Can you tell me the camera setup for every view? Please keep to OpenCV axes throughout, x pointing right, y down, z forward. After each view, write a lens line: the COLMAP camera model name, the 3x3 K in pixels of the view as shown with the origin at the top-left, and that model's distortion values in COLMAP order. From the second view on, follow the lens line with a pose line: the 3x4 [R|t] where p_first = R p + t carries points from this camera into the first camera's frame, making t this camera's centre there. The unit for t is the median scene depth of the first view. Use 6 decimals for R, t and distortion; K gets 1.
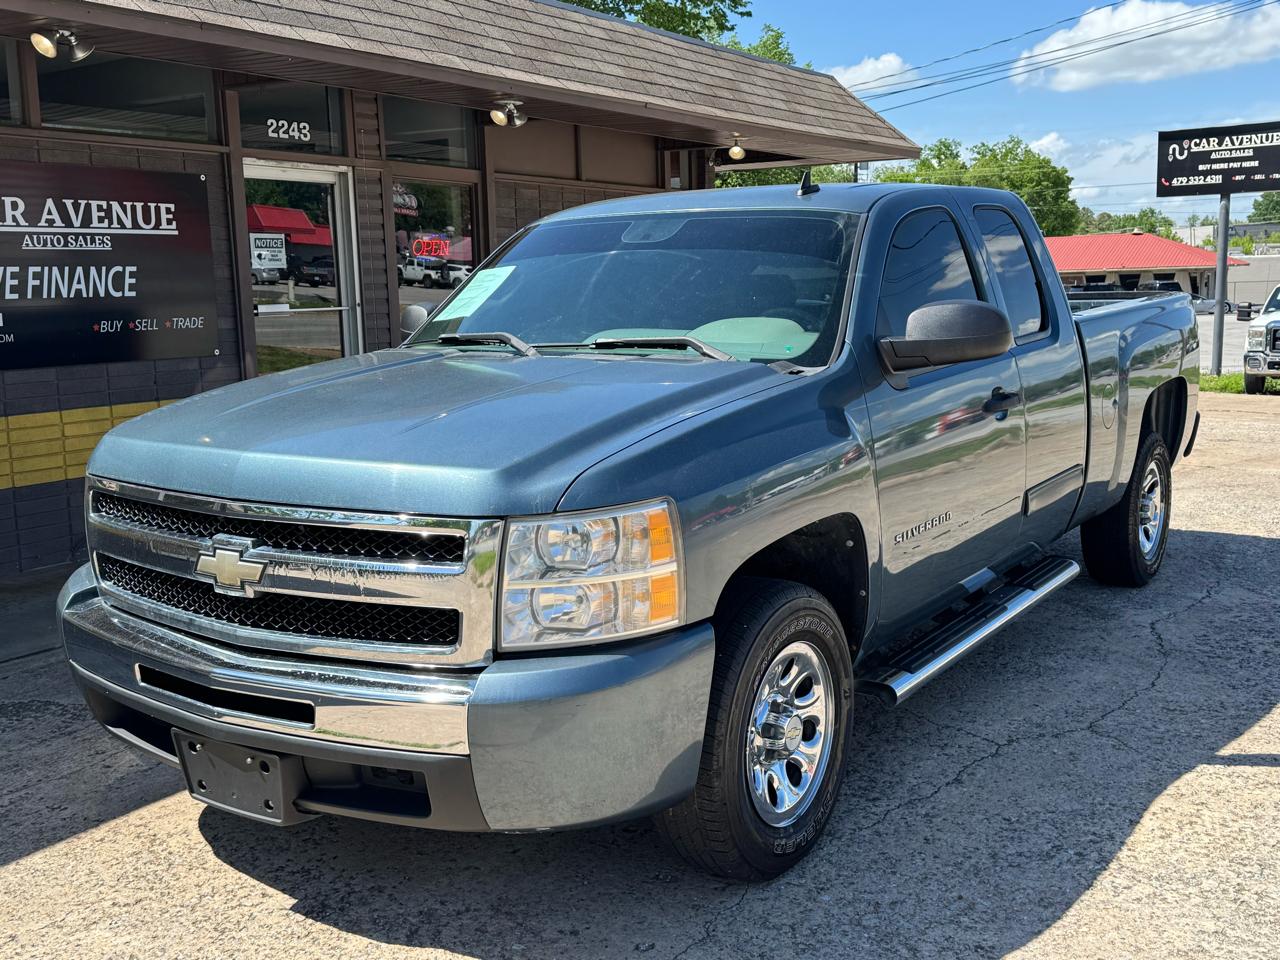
lens RADIAL K [[1329.9, 0, 647.8], [0, 1329.9, 477.4], [0, 0, 1]] dist [0.202445, -0.456853]
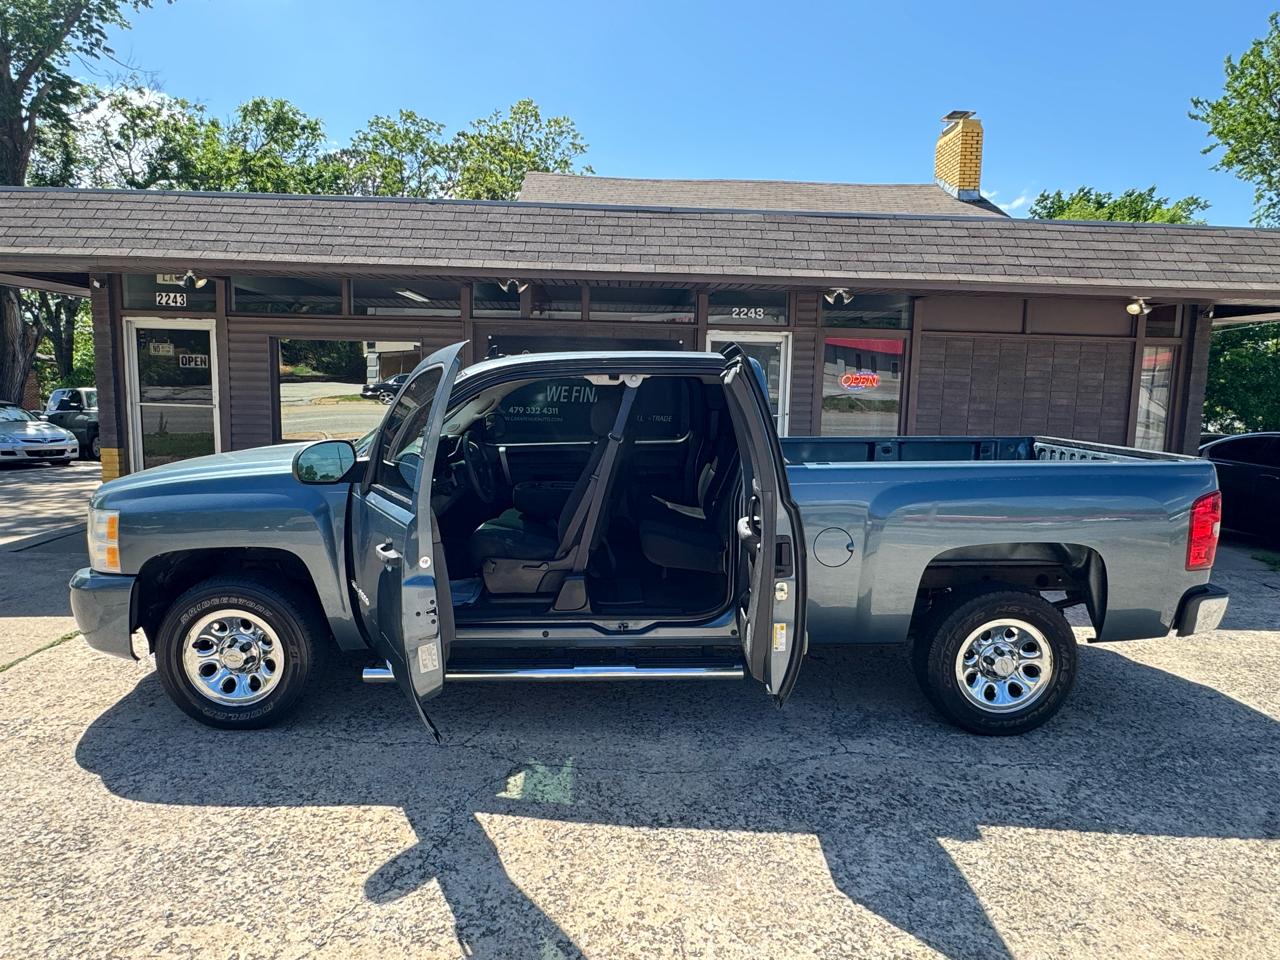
lens RADIAL K [[786.8, 0, 637.7], [0, 786.8, 480.1], [0, 0, 1]] dist [-0.005029, 0.002088]
pose [[0.572225, 0.132268, -0.809360, 0.600278], [-0.155099, 0.986552, 0.051568, -0.090039], [0.805297, 0.096022, 0.585044, 0.378802]]
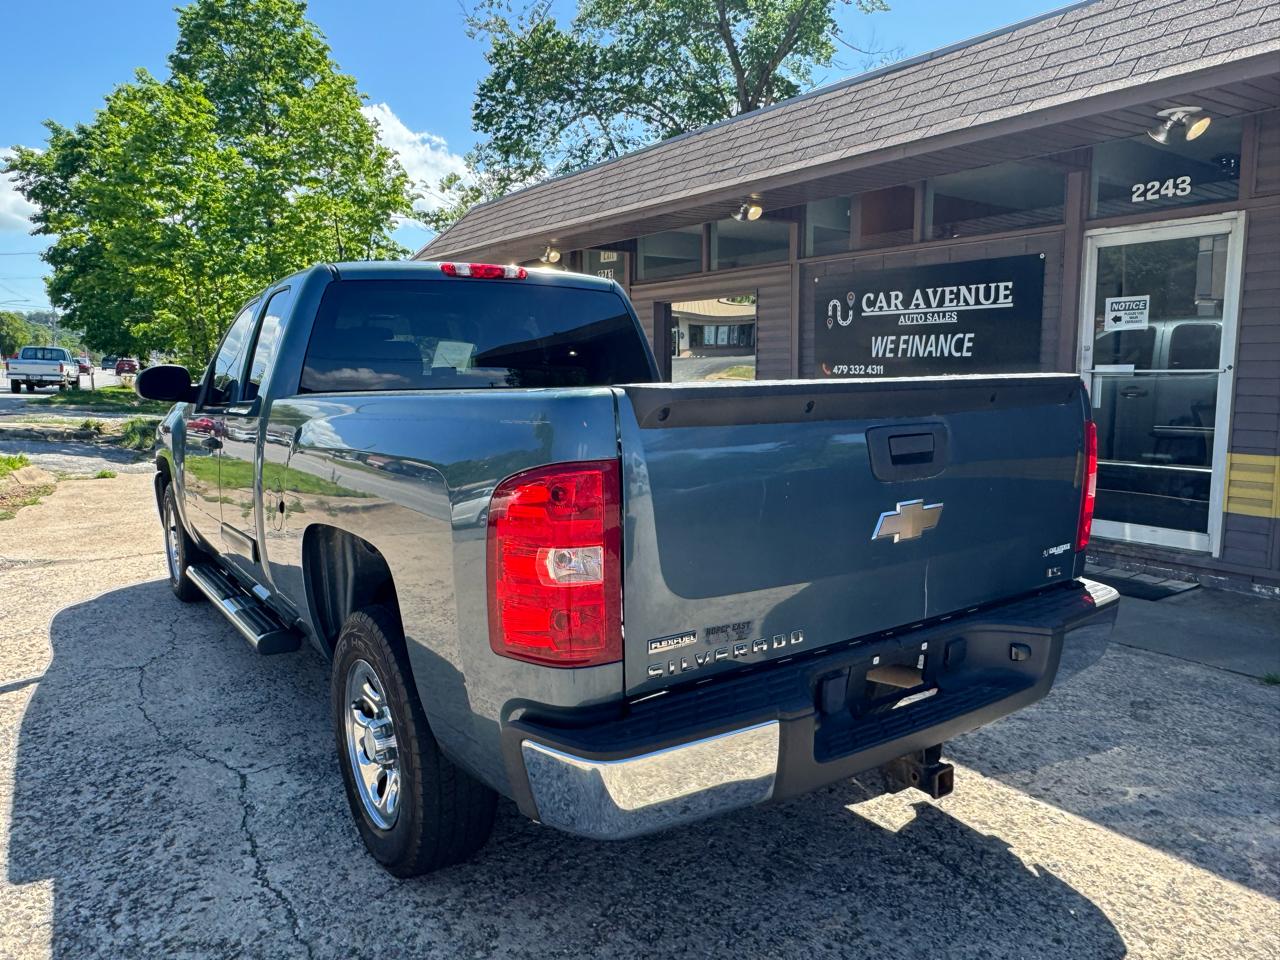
lens RADIAL K [[894.6, 0, 640.0], [0, 894.6, 480.0], [0, 0, 1]] dist [-0.004226, 0.003228]
pose [[-0.362808, 0.142600, -0.920888, 0.600638], [-0.123166, 0.972214, 0.199072, -0.160467], [0.923689, 0.185647, -0.335164, 1.088807]]
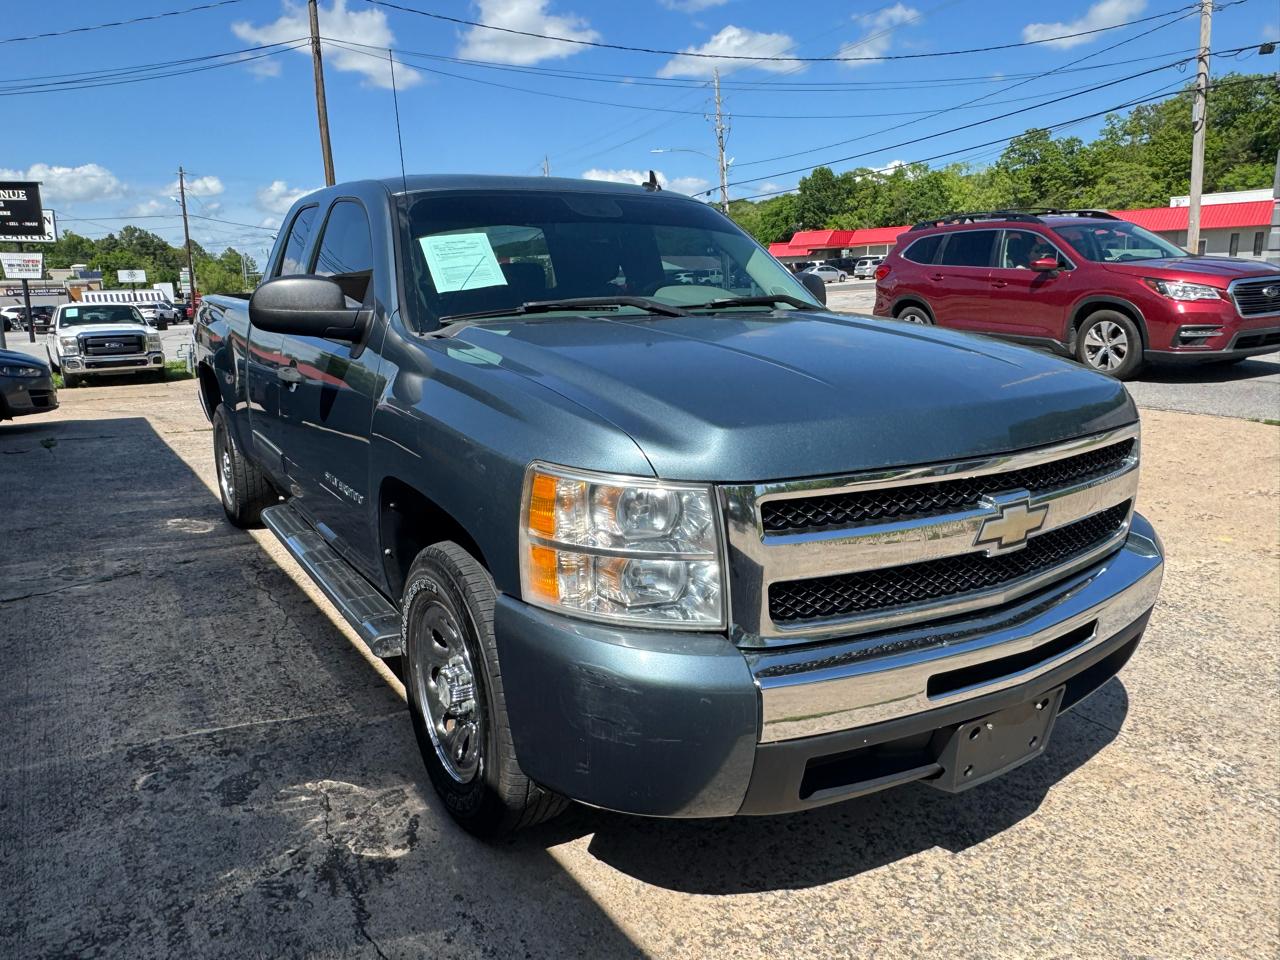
lens RADIAL K [[894.0, 0, 633.4], [0, 894.0, 474.3], [0, 0, 1]] dist [-0.003385, 0.002449]
pose [[0.400754, -0.178077, 0.898713, -0.422839], [0.144786, 0.980912, 0.129801, -0.037658], [-0.904673, 0.078103, 0.418888, 0.425381]]
